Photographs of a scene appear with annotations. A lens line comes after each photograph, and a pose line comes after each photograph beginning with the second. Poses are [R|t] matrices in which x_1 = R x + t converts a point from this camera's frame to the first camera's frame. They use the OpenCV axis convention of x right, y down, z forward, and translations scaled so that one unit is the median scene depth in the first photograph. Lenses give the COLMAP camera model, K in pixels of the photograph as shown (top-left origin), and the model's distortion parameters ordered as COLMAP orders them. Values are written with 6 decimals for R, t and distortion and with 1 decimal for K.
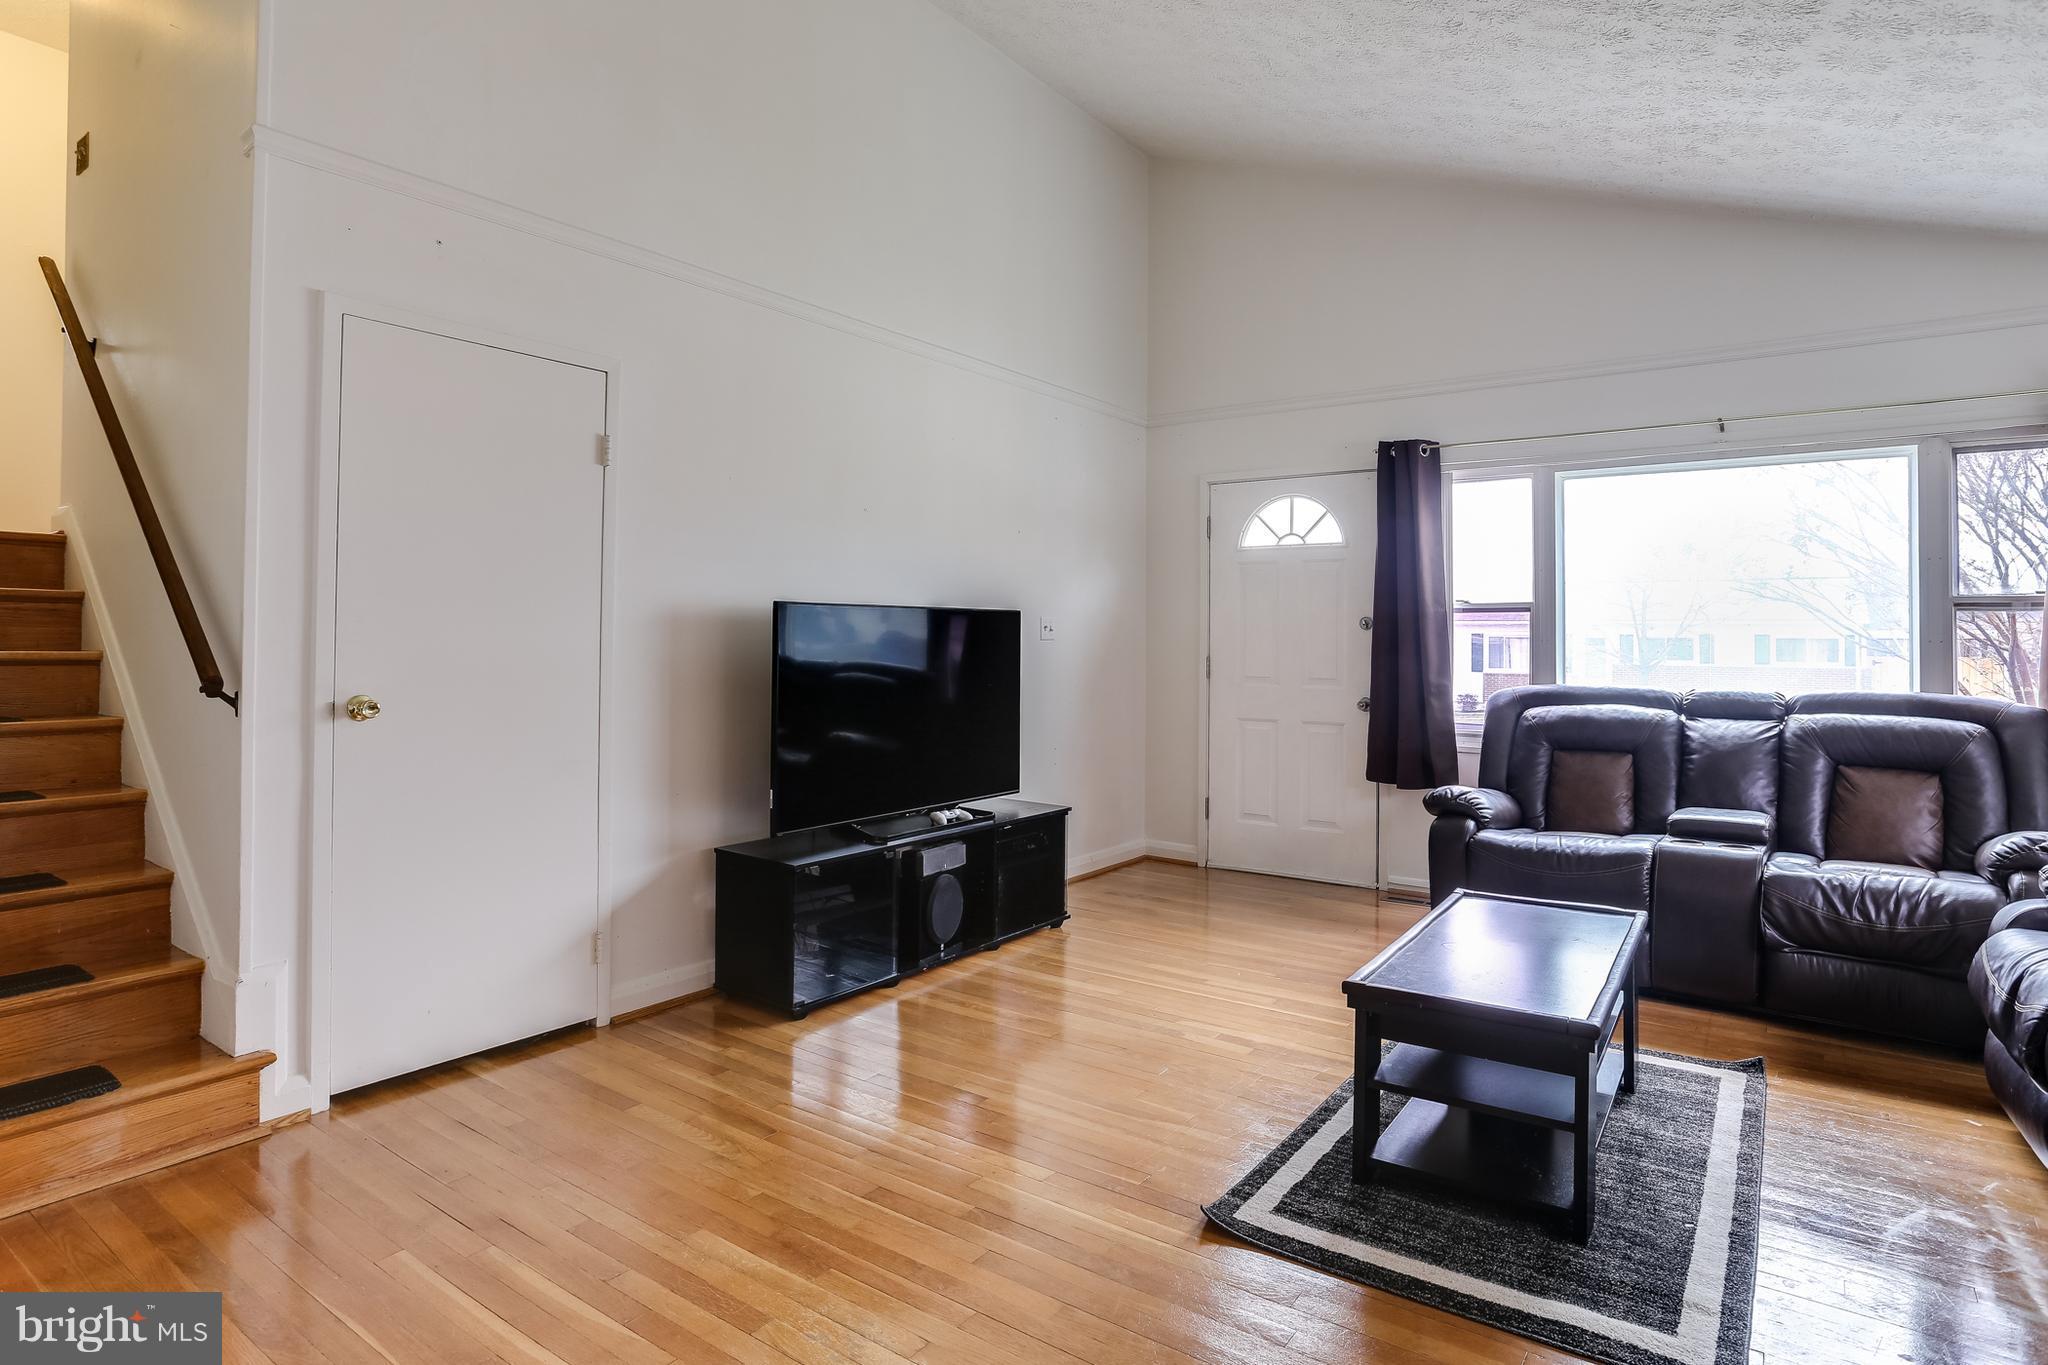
lens RADIAL K [[1128.7, 0, 1025.8], [0, 1128.7, 635.8], [0, 0, 1]] dist [-0.002016, 0.000649]
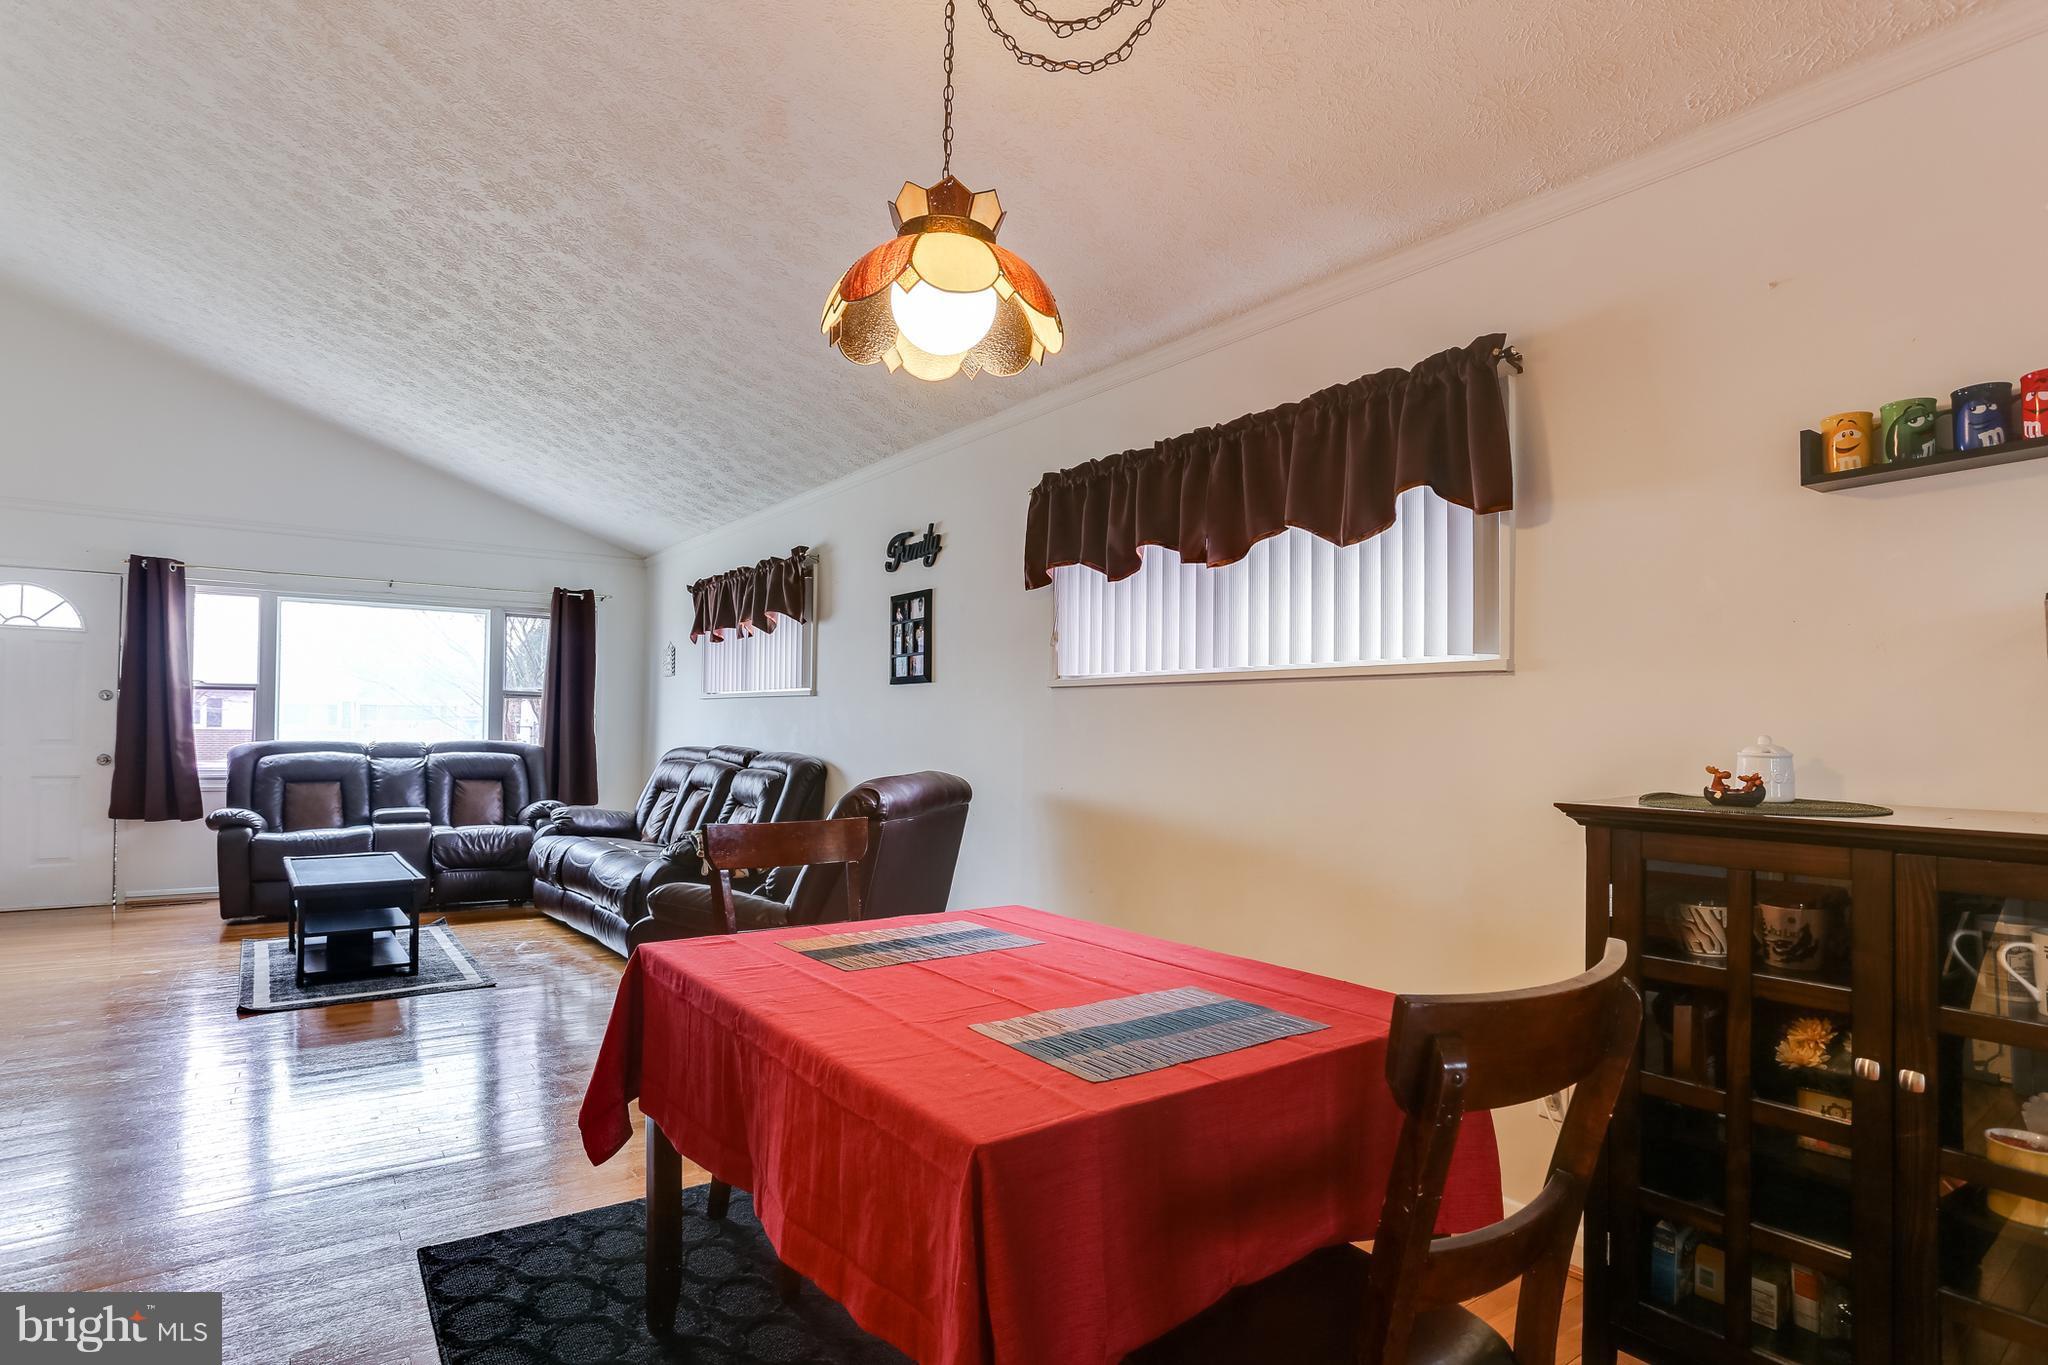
lens RADIAL K [[1076.2, 0, 1029.0], [0, 1076.2, 672.0], [0, 0, 1]] dist [-0.006472, -0.000674]
pose [[0.347583, 0.041032, 0.936751, -0.596355], [-0.019578, 0.999142, -0.036501, -0.017006], [-0.937445, -0.005653, 0.348088, -0.491546]]
